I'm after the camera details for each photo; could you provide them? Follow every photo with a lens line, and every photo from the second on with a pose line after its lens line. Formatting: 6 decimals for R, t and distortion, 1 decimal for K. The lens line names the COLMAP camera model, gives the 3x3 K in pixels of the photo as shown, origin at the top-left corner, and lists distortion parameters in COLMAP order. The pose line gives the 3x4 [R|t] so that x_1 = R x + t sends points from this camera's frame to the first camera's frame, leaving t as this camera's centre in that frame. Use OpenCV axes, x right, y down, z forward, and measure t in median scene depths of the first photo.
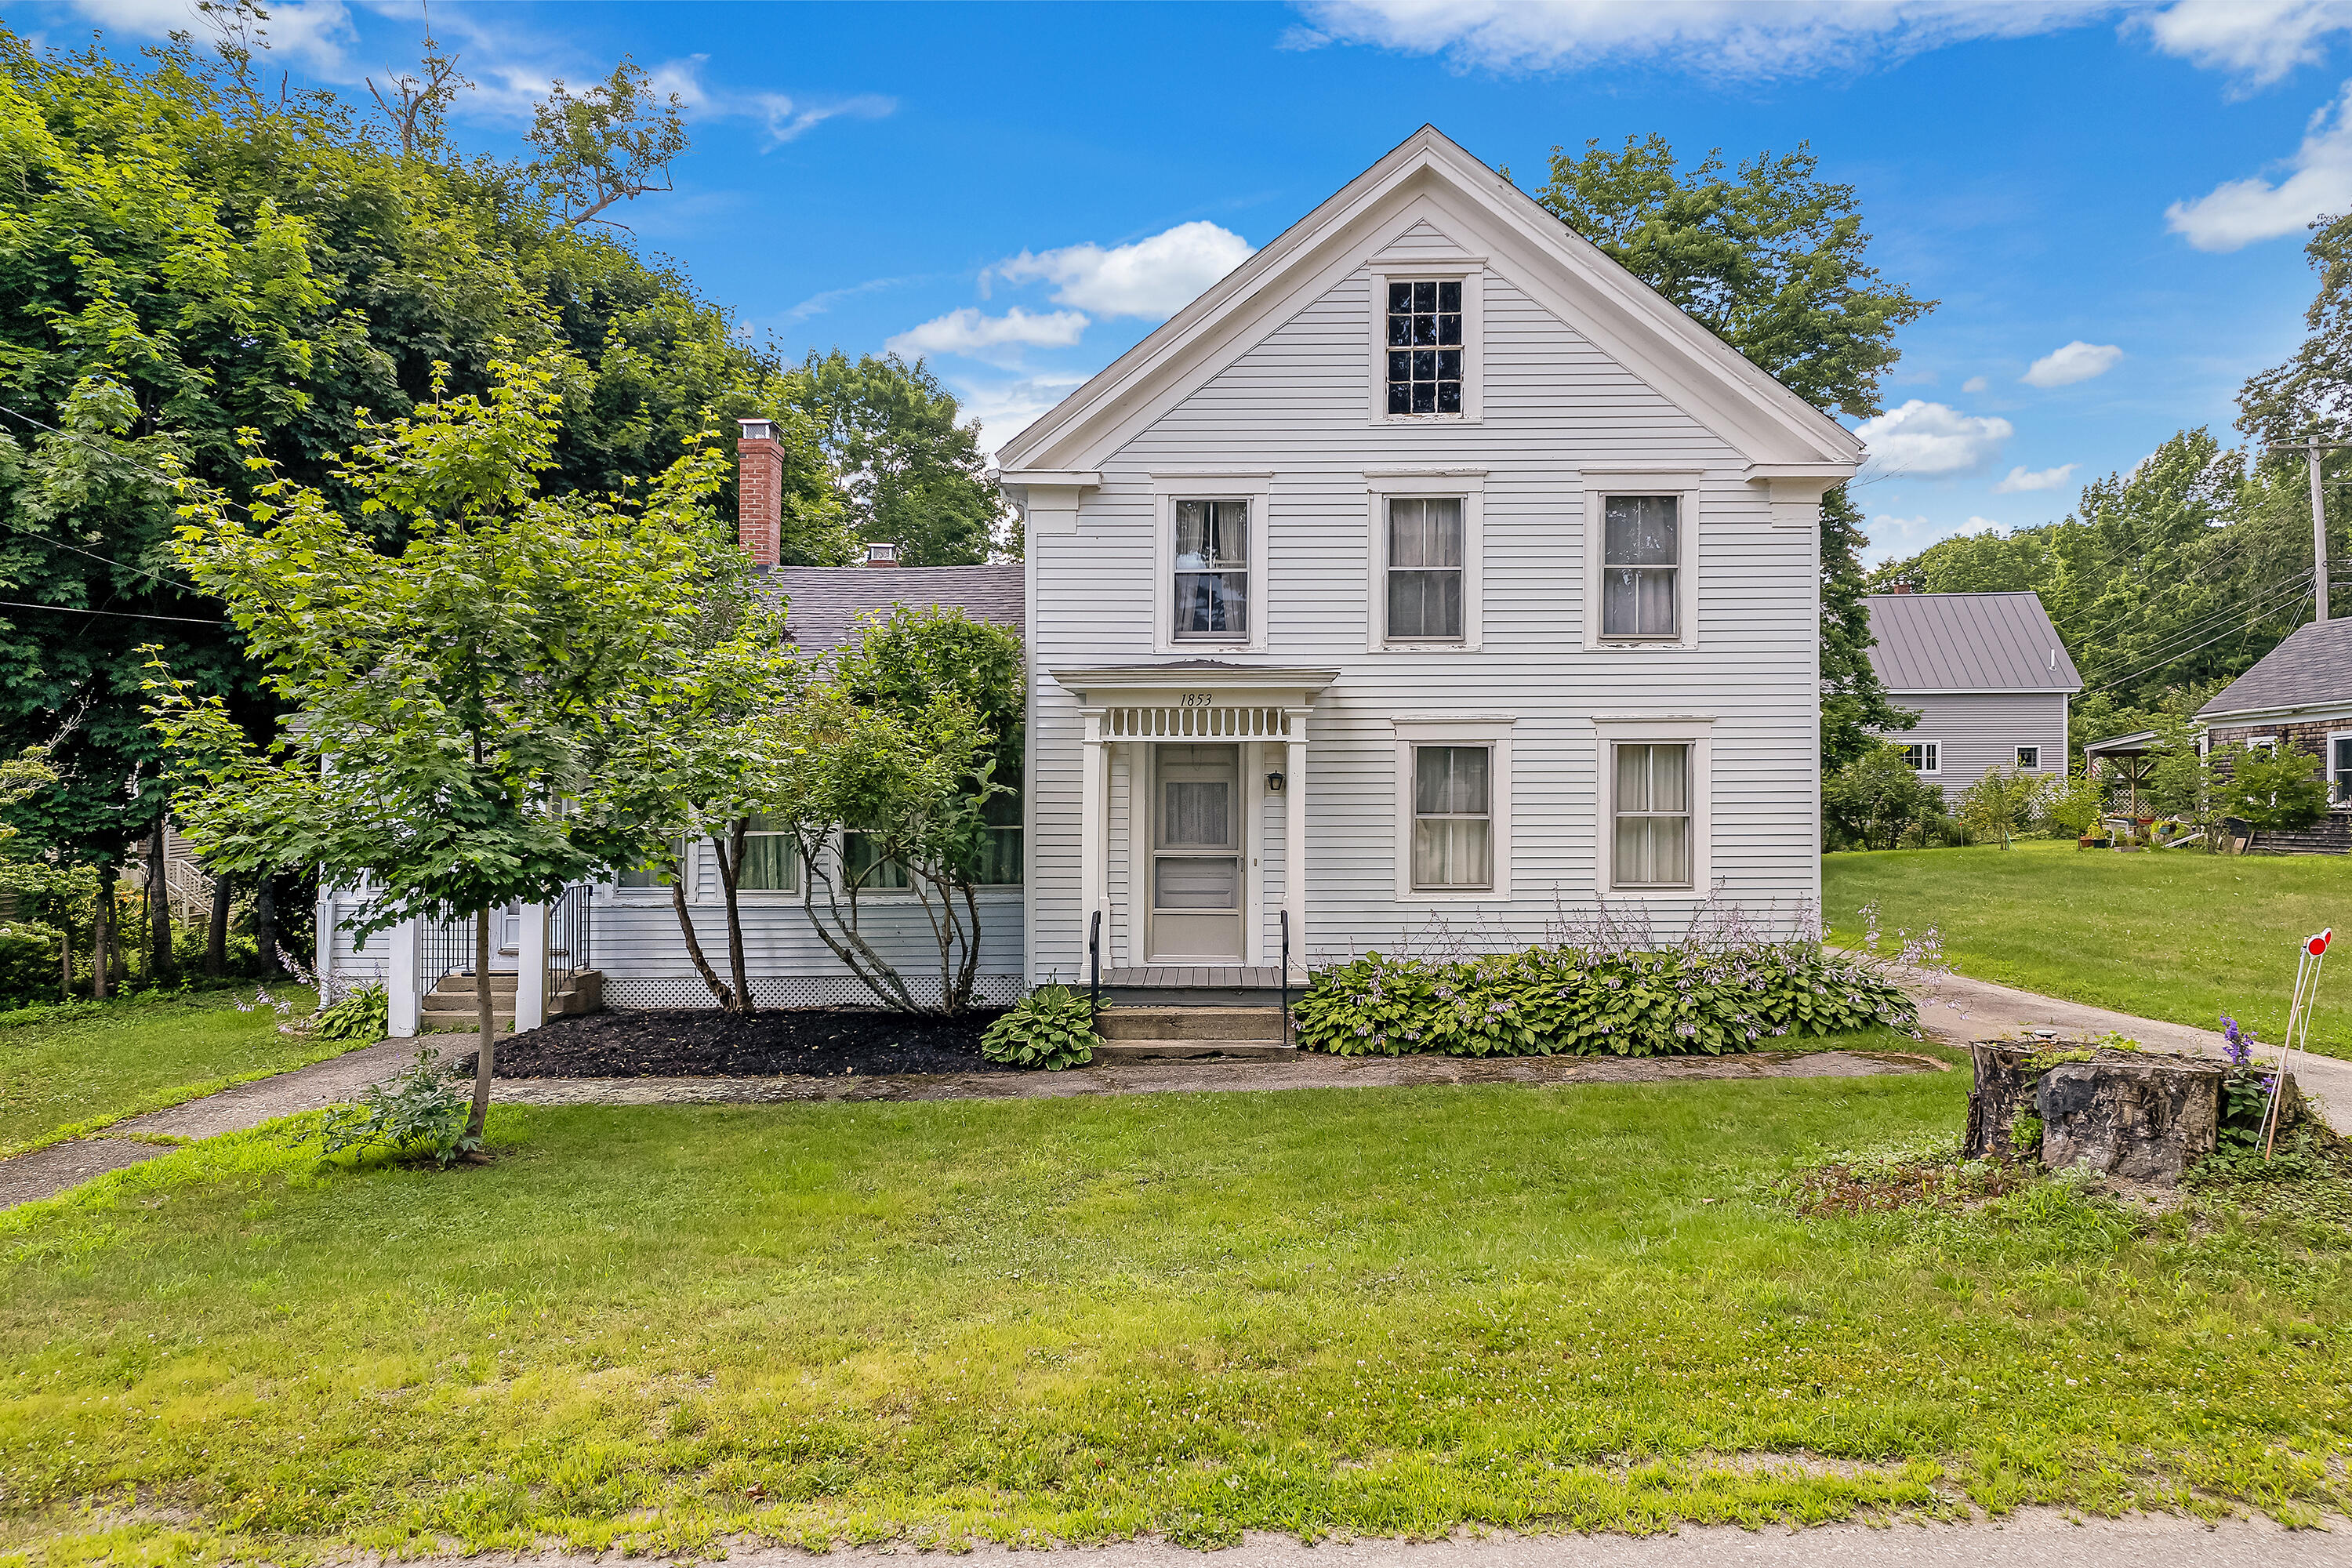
lens RADIAL K [[1532.7, 0, 1178.7], [0, 1532.7, 806.5], [0, 0, 1]] dist [-0.016278, 0.010837]
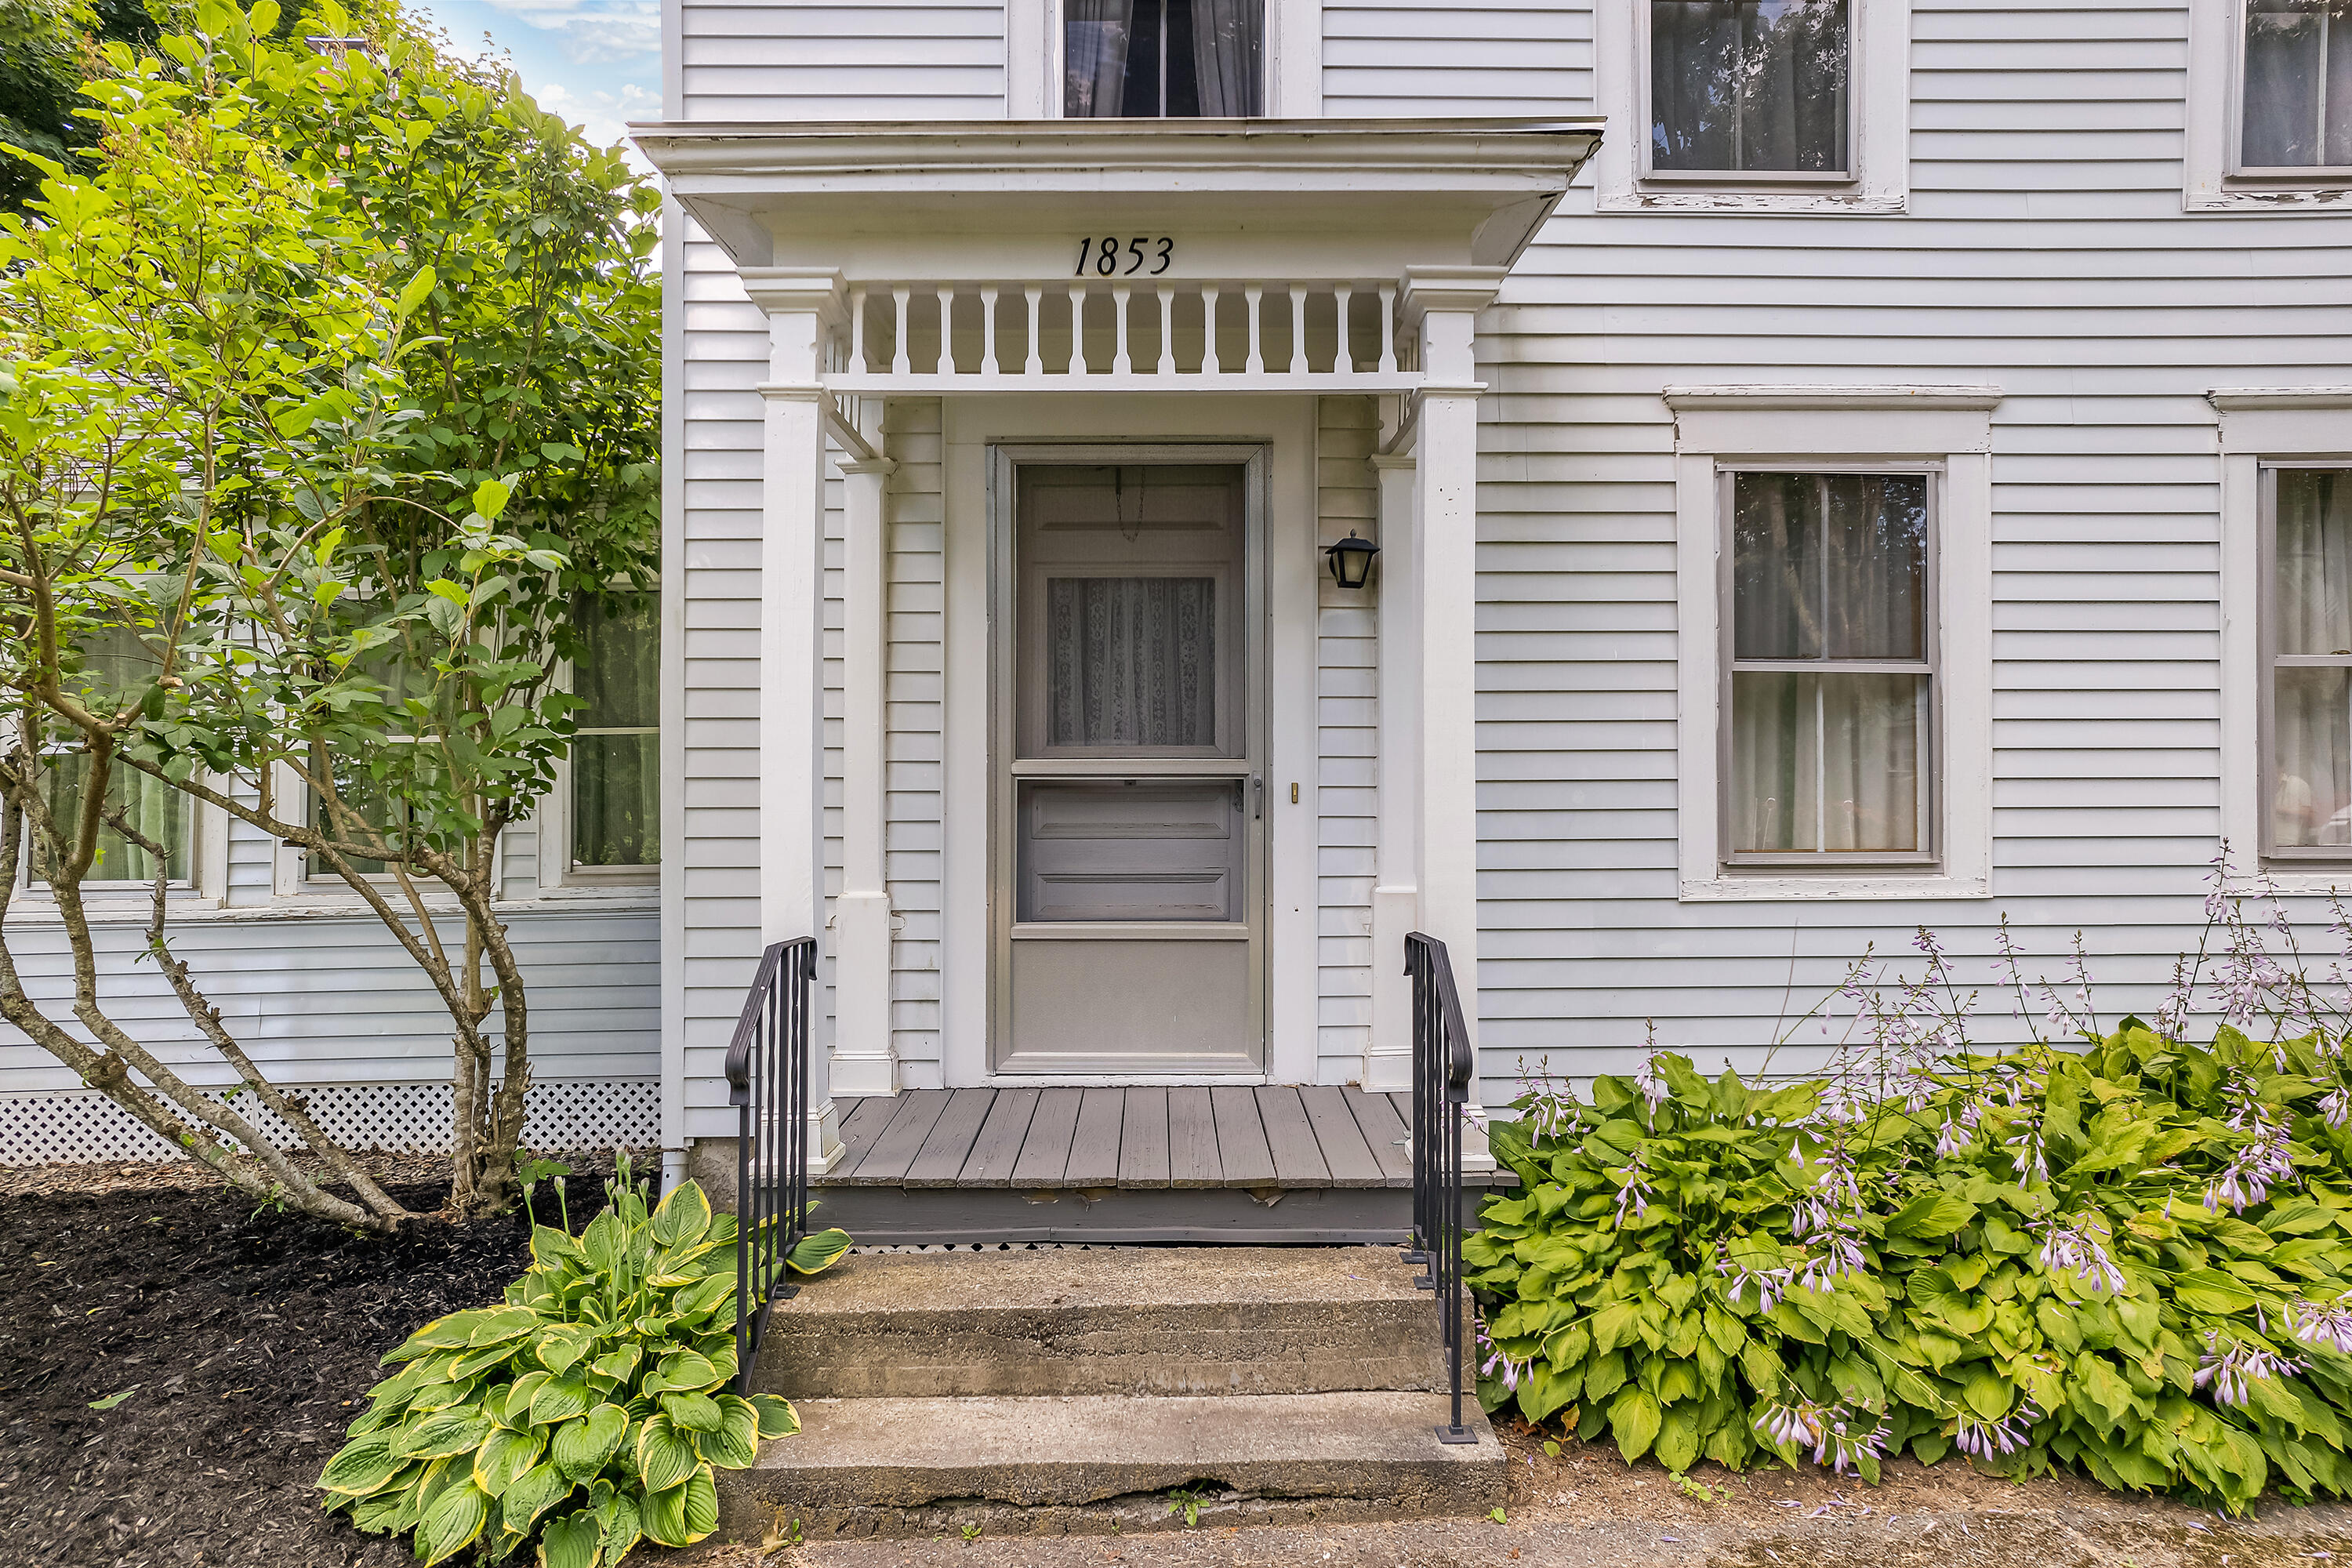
lens RADIAL K [[1532.7, 0, 1157.5], [0, 1532.7, 758.0], [0, 0, 1]] dist [-0.016278, 0.010837]
pose [[0.999710, -0.003582, 0.023812, 0.009443], [0.004253, 0.999595, -0.028154, 0.038317], [-0.023702, 0.028247, 0.999320, 0.643372]]
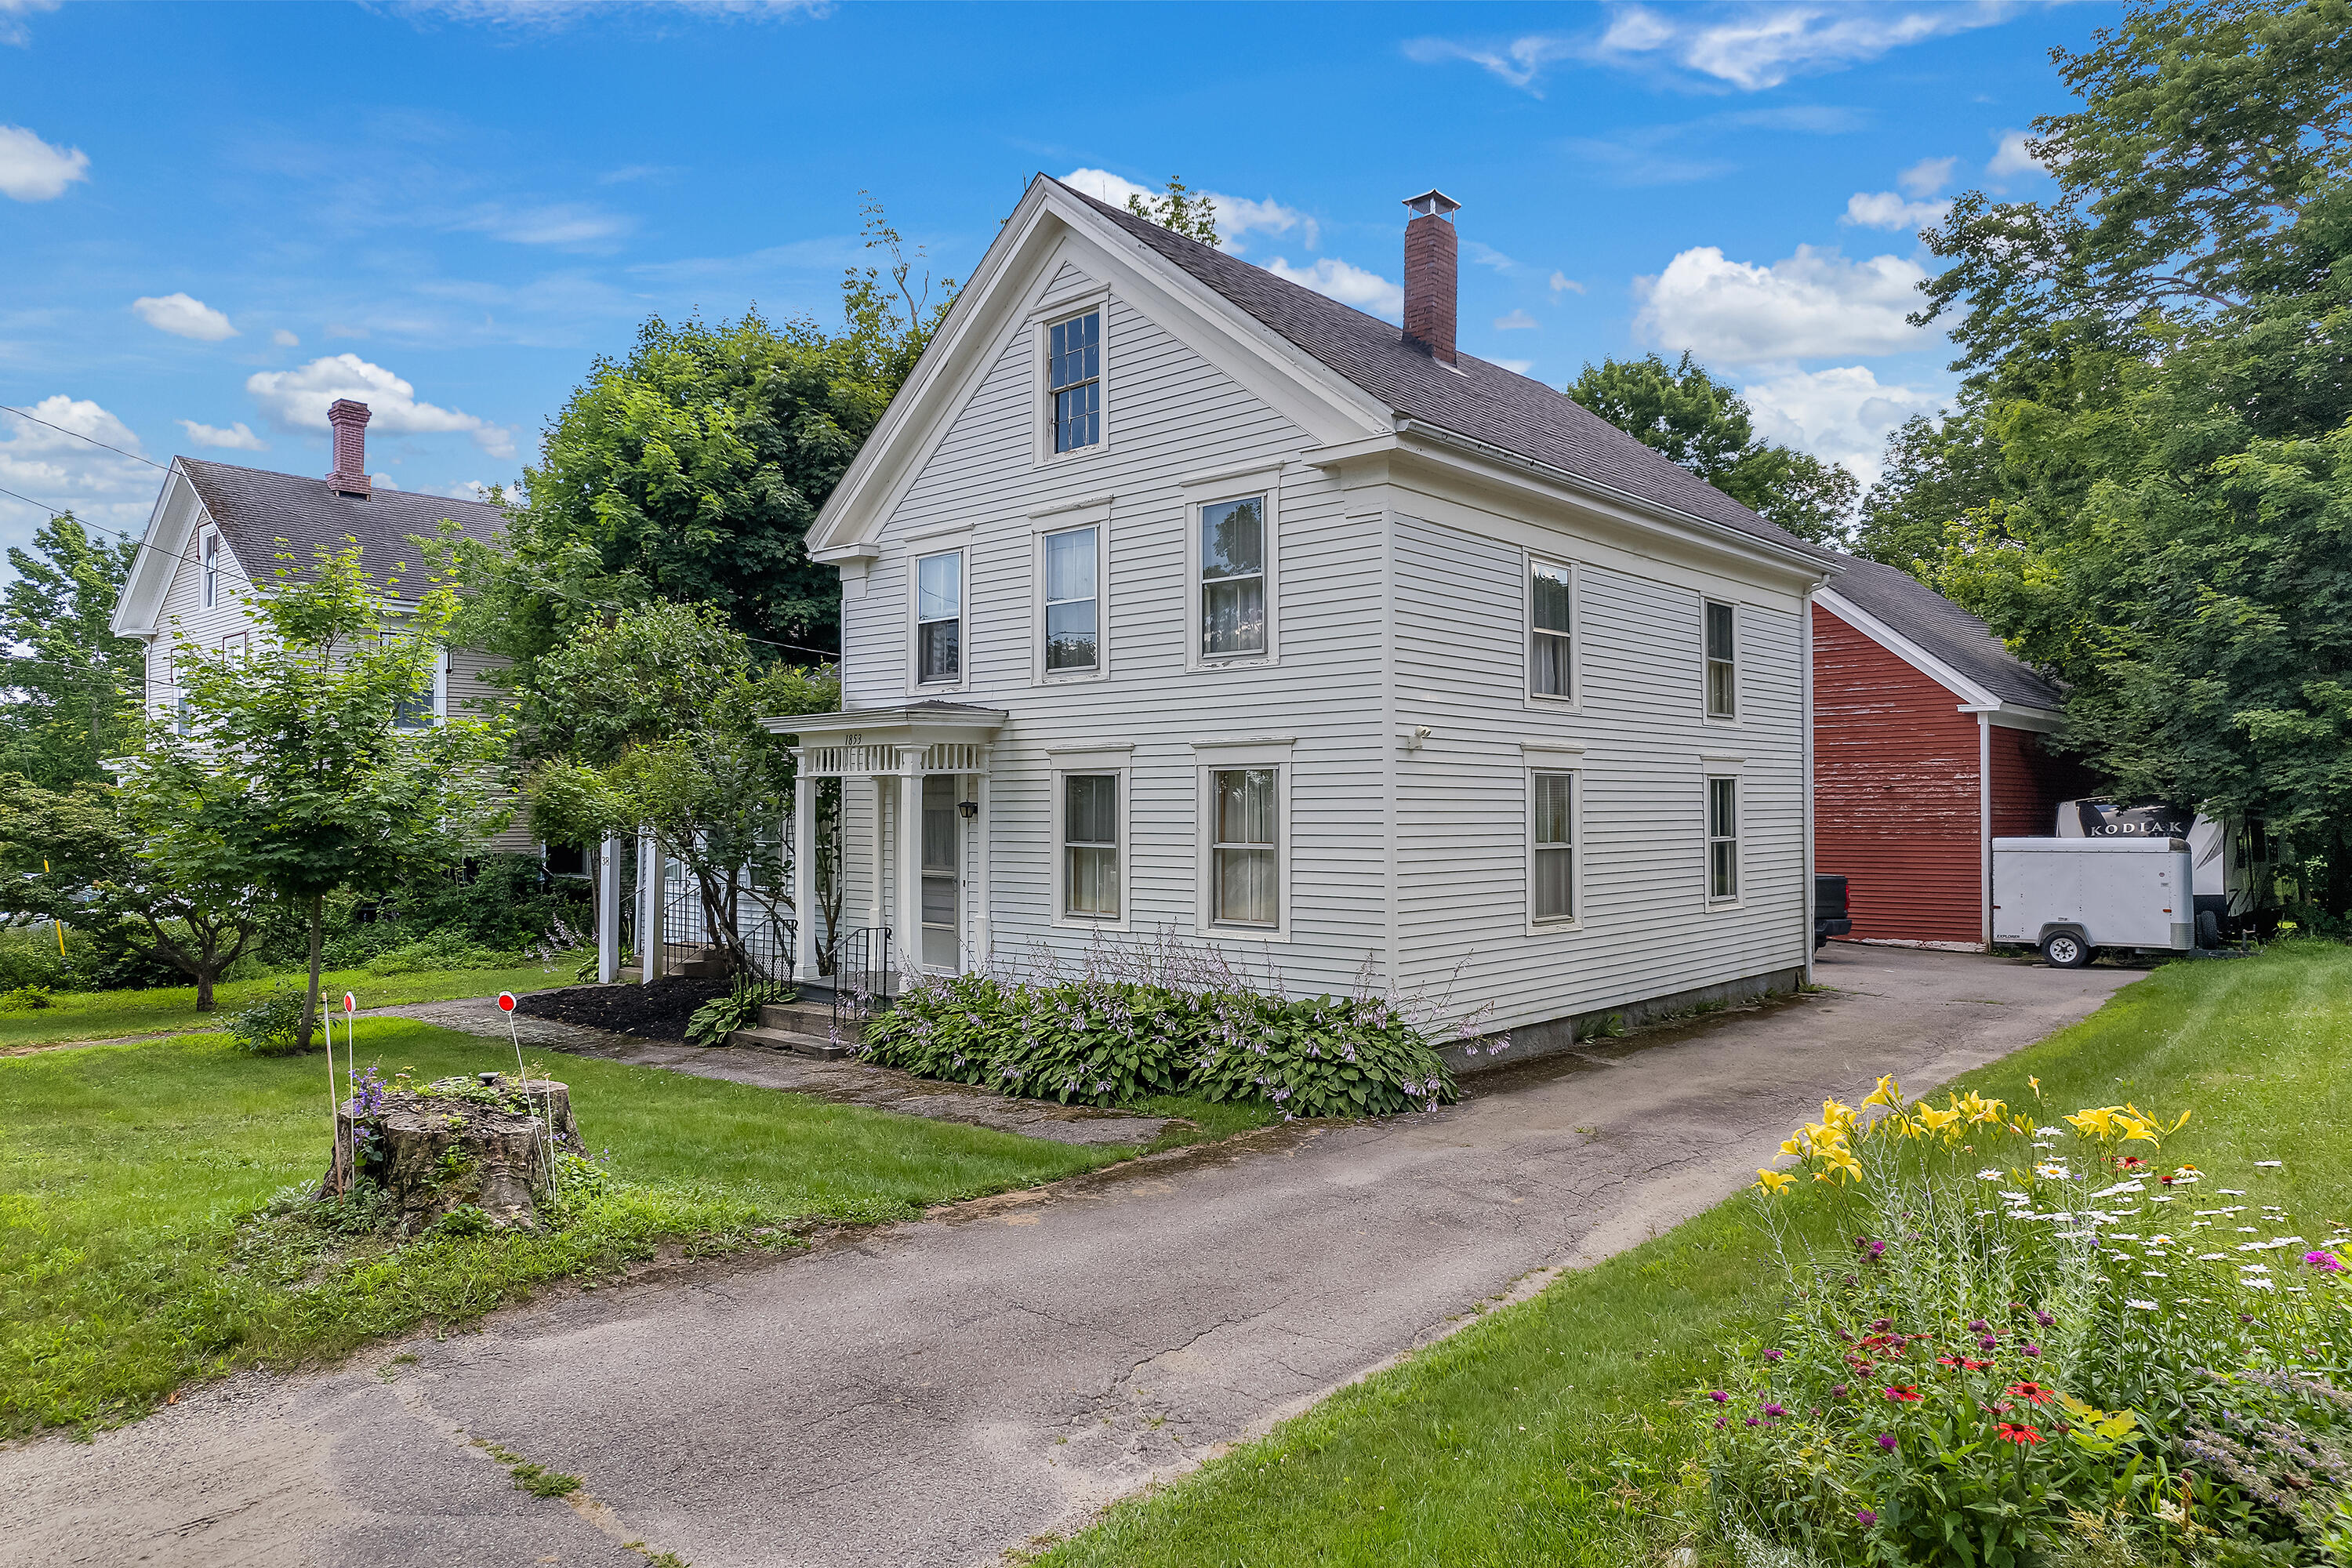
lens RADIAL K [[1532.7, 0, 1178.0], [0, 1532.7, 792.9], [0, 0, 1]] dist [-0.016278, 0.010837]
pose [[0.751269, -0.006091, -0.659969, 0.885435], [-0.002597, 0.999922, -0.012185, -0.015570], [0.659992, 0.010869, 0.751194, 0.283477]]
